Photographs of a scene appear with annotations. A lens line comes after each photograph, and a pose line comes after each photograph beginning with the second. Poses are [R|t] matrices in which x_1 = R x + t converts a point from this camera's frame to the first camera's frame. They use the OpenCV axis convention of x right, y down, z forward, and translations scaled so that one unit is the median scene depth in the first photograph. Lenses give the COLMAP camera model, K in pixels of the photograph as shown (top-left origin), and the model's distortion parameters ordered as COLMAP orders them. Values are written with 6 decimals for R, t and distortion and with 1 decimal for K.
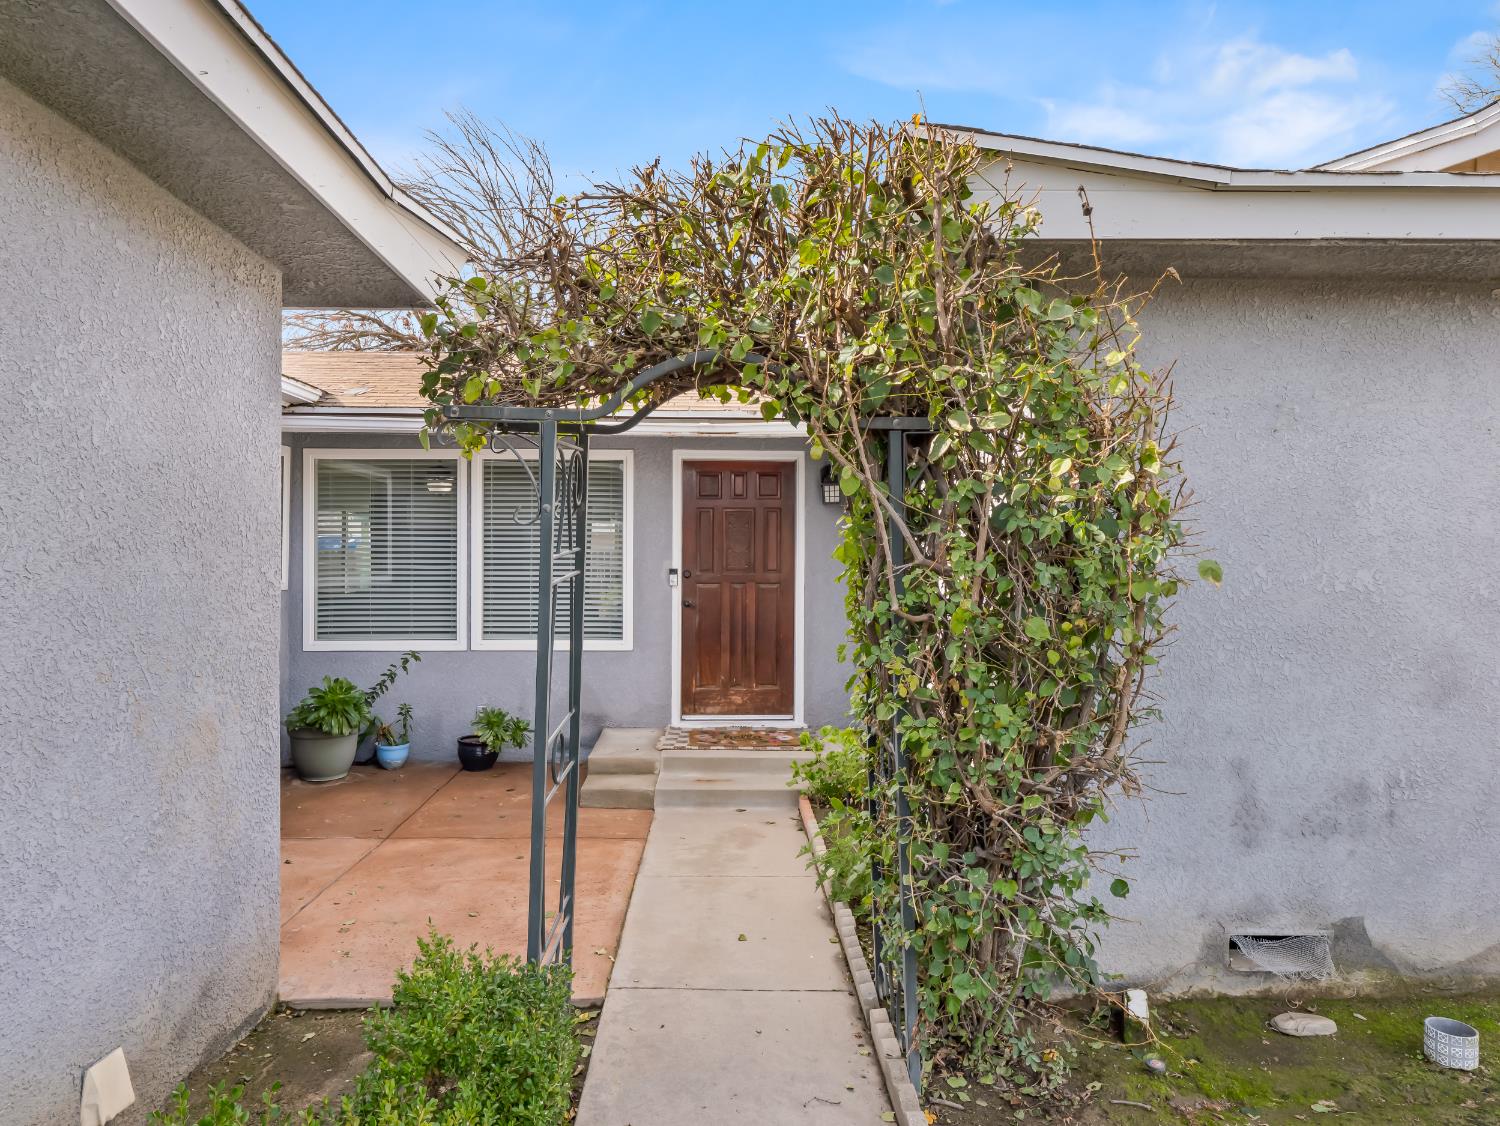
lens RADIAL K [[958.0, 0, 750.6], [0, 958.0, 560.3], [0, 0, 1]] dist [-0.000897, 0.000229]
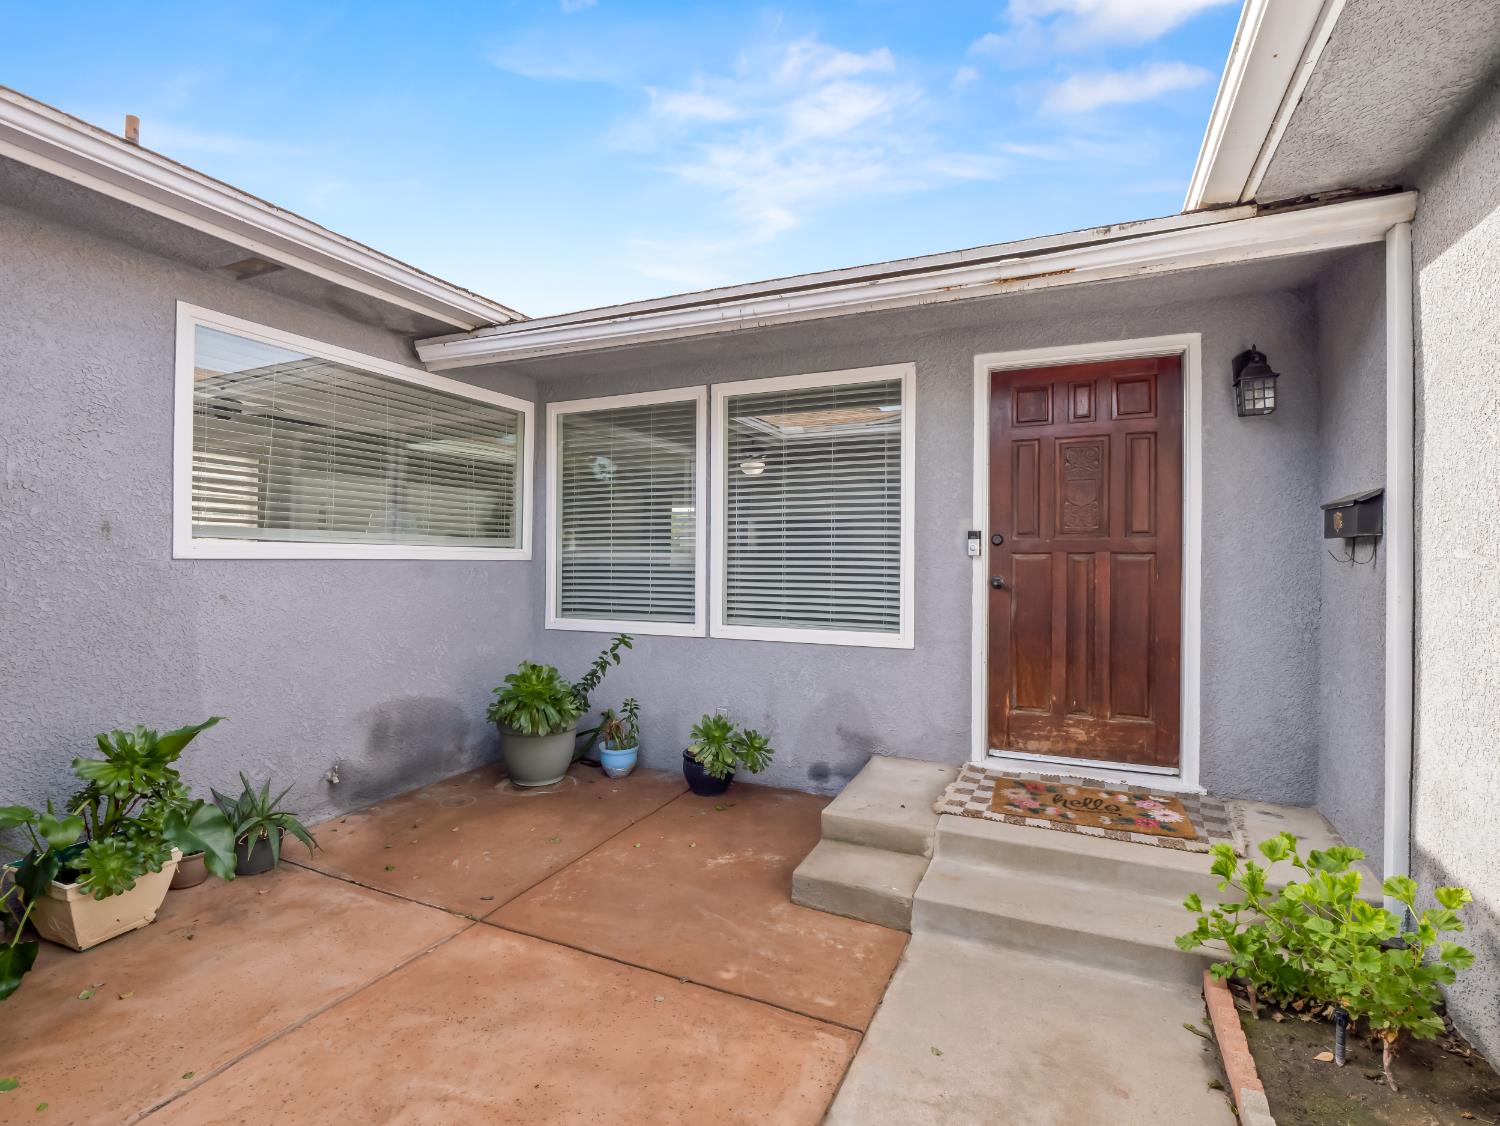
lens RADIAL K [[724.4, 0, 742.0], [0, 724.4, 555.8], [0, 0, 1]] dist [-0.015766, -0.001839]
pose [[0.890965, -0.000130, -0.454072, 0.004501], [-0.005010, 0.999936, -0.010116, 0.032530], [0.454044, 0.011288, 0.890908, 0.476720]]
